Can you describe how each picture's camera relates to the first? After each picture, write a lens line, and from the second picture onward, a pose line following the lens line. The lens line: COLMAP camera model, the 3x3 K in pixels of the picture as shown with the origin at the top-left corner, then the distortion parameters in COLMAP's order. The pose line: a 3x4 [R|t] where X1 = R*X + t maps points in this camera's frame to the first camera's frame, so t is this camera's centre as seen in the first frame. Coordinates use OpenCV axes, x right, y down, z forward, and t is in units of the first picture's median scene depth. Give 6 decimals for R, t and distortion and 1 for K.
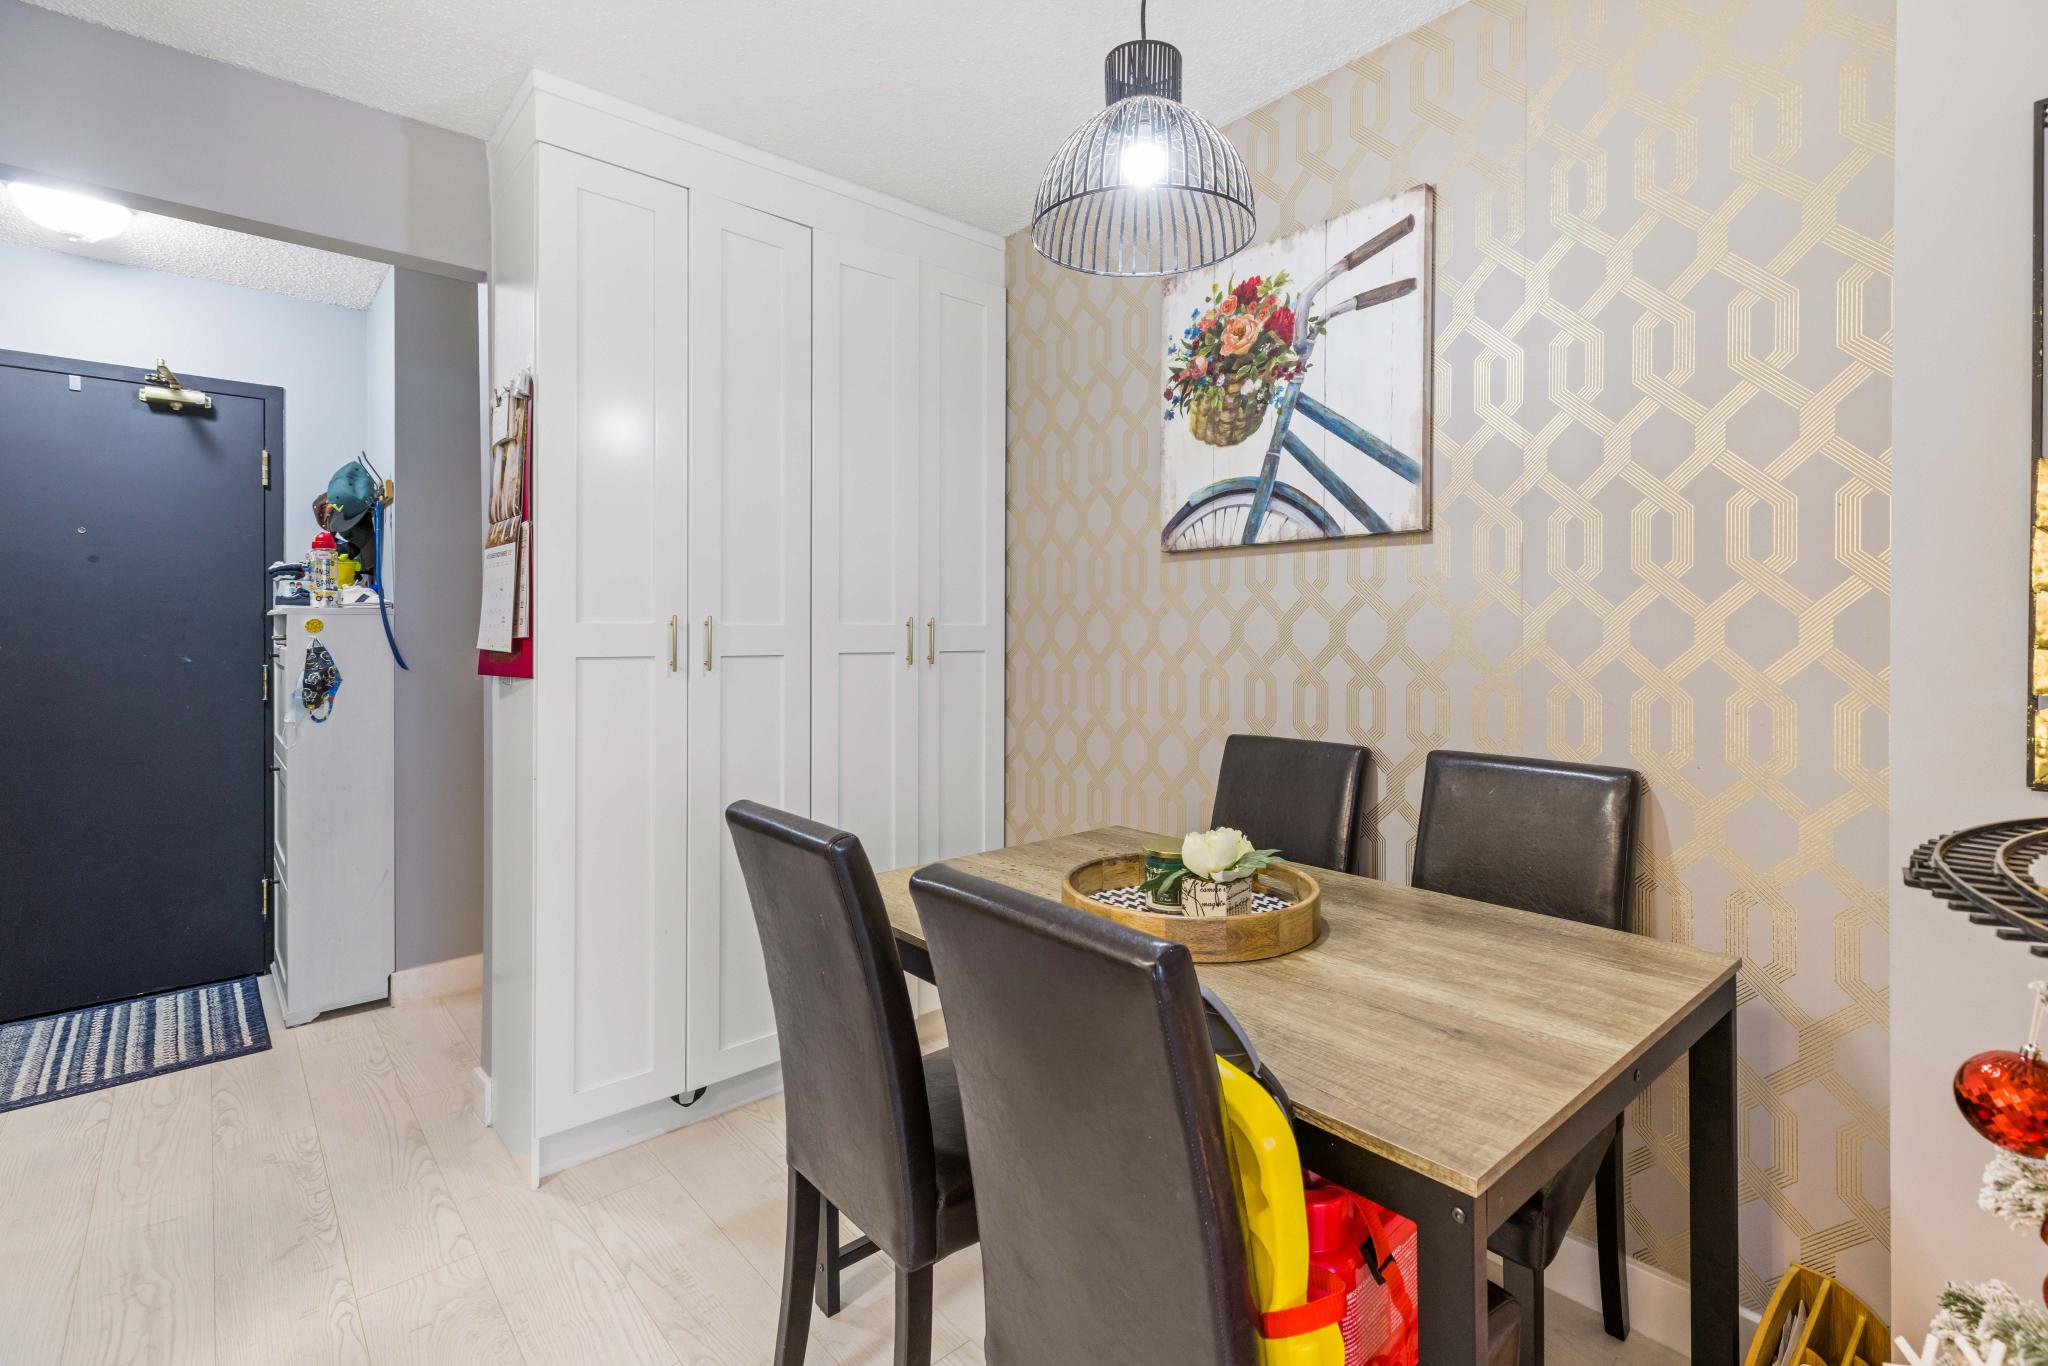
lens RADIAL K [[915.7, 0, 1006.3], [0, 915.7, 637.4], [0, 0, 1]] dist [0.010884, -0.002574]
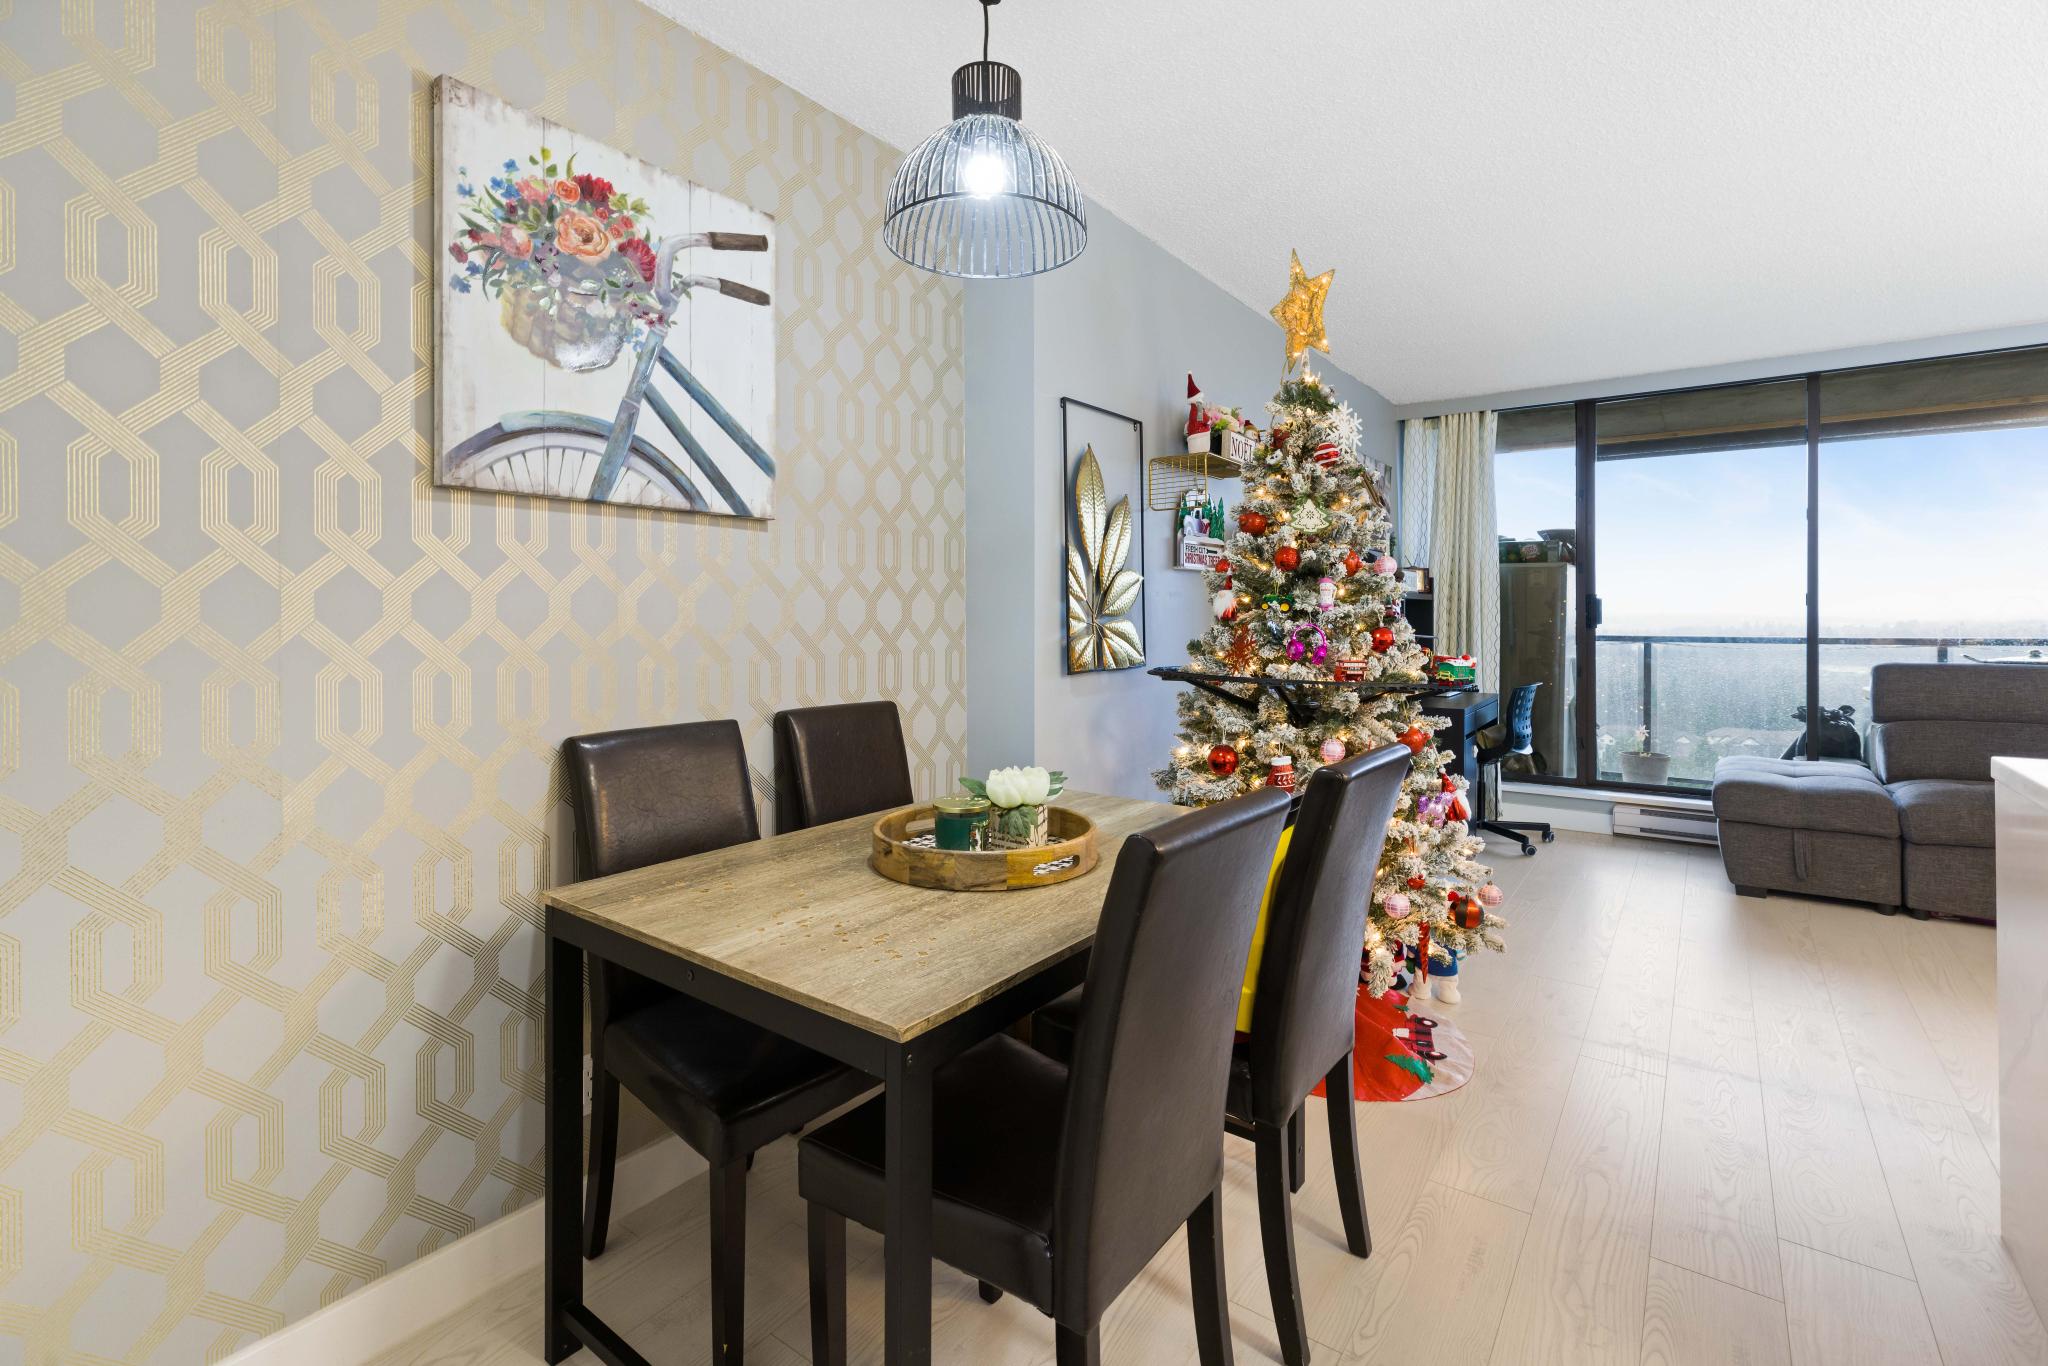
lens RADIAL K [[915.7, 0, 1066.1], [0, 915.7, 627.3], [0, 0, 1]] dist [0.010884, -0.002574]
pose [[-0.235808, -0.011131, 0.971736, -0.653381], [0.002290, 0.999925, 0.012009, 0.003480], [-0.971797, 0.005057, -0.235765, 0.805402]]
